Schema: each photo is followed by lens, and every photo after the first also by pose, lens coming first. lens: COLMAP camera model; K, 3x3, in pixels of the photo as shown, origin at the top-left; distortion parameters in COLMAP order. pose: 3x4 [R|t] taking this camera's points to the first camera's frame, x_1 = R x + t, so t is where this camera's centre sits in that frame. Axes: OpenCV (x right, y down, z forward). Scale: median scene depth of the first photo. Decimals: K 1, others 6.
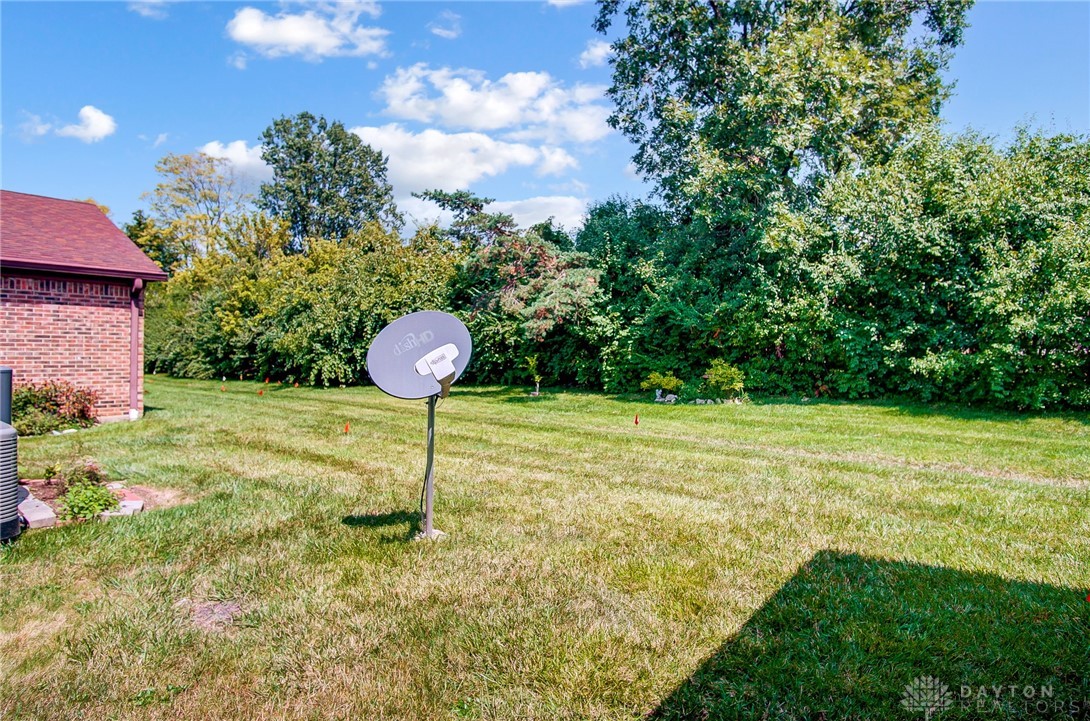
lens RADIAL K [[582.3, 0, 544.5], [0, 582.3, 354.5], [0, 0, 1]] dist [-0.031379, 0.001856]
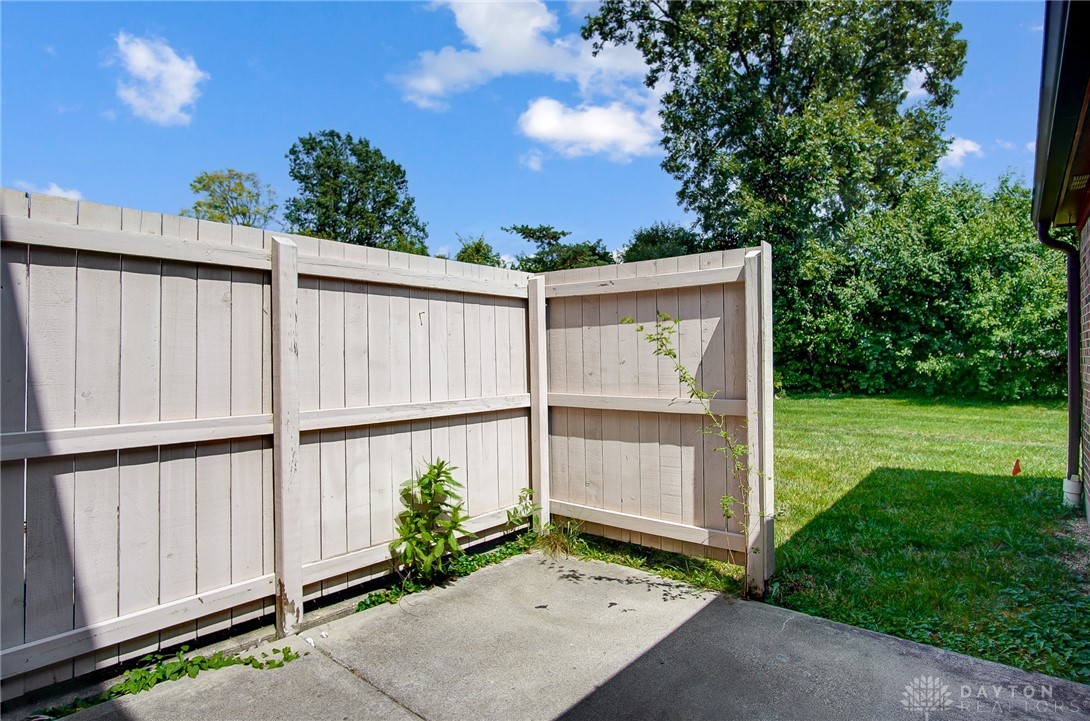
lens RADIAL K [[582.3, 0, 544.5], [0, 582.3, 354.5], [0, 0, 1]] dist [-0.031379, 0.001856]
pose [[0.999969, -0.007928, 0.000113, -0.186107], [0.007929, 0.999927, -0.009148, -0.003128], [-0.000040, 0.009148, 0.999958, -0.269974]]
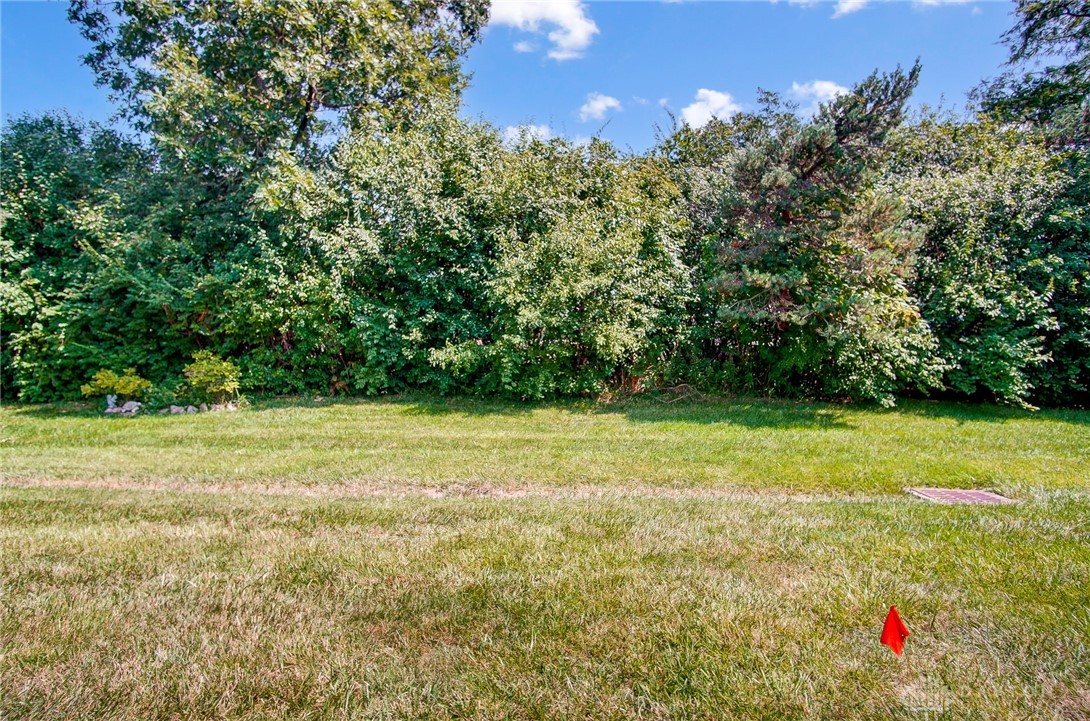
lens RADIAL K [[582.3, 0, 544.5], [0, 582.3, 354.5], [0, 0, 1]] dist [-0.031379, 0.001856]
pose [[0.728570, -0.011166, 0.684881, 0.131018], [-0.004928, 0.999756, 0.021542, -0.006144], [-0.684954, -0.019070, 0.728337, 0.193084]]
